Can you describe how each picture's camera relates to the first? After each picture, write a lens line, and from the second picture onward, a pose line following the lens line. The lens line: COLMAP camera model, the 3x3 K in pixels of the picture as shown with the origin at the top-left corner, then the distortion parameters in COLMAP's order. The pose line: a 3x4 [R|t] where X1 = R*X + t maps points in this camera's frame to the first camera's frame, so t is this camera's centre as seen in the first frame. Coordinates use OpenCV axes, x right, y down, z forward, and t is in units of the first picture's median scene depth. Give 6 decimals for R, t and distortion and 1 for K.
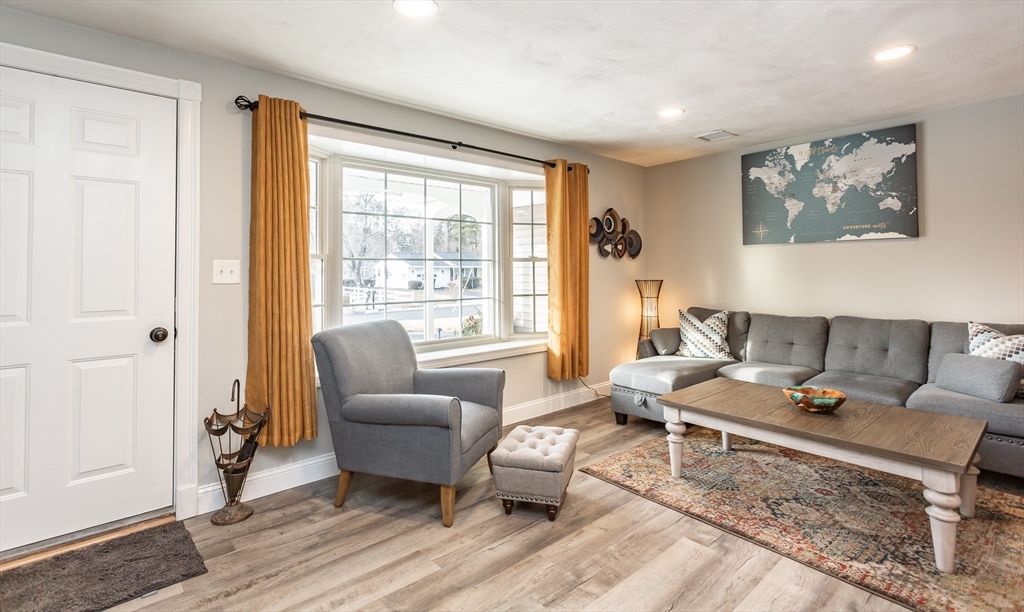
lens RADIAL K [[476.2, 0, 514.9], [0, 476.2, 259.0], [0, 0, 1]] dist [-0.000544, 0.000088]
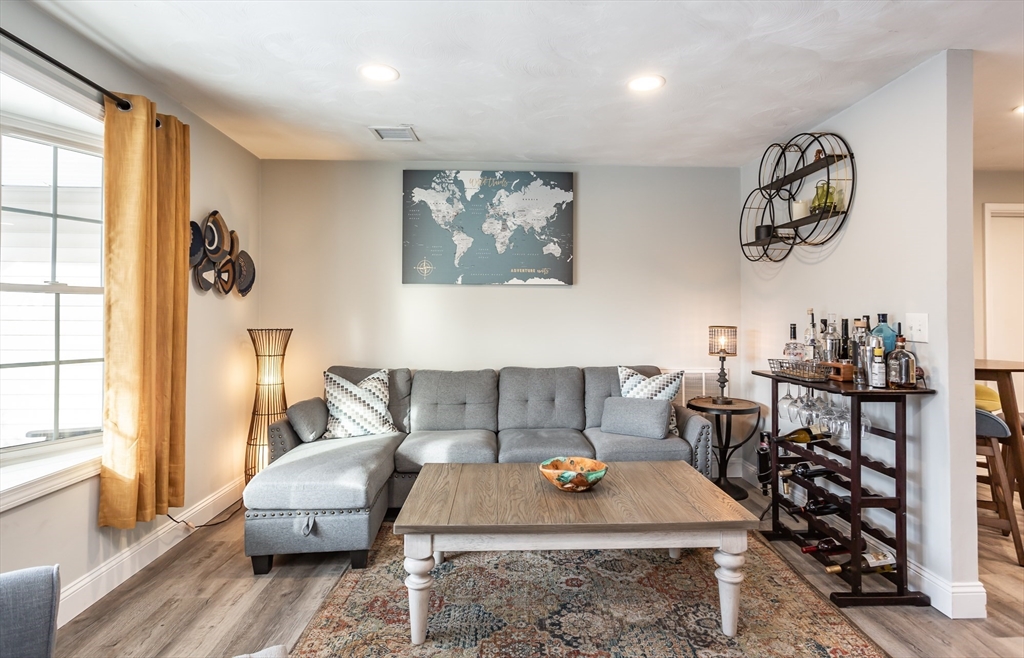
lens RADIAL K [[536.0, 0, 516.1], [0, 536.0, 307.6], [0, 0, 1]] dist [-0.001959, 0.000215]
pose [[0.626432, 0.021702, 0.779174, -0.105173], [-0.028464, 0.999583, -0.004956, 0.010396], [-0.778956, -0.019074, 0.626789, 0.338421]]
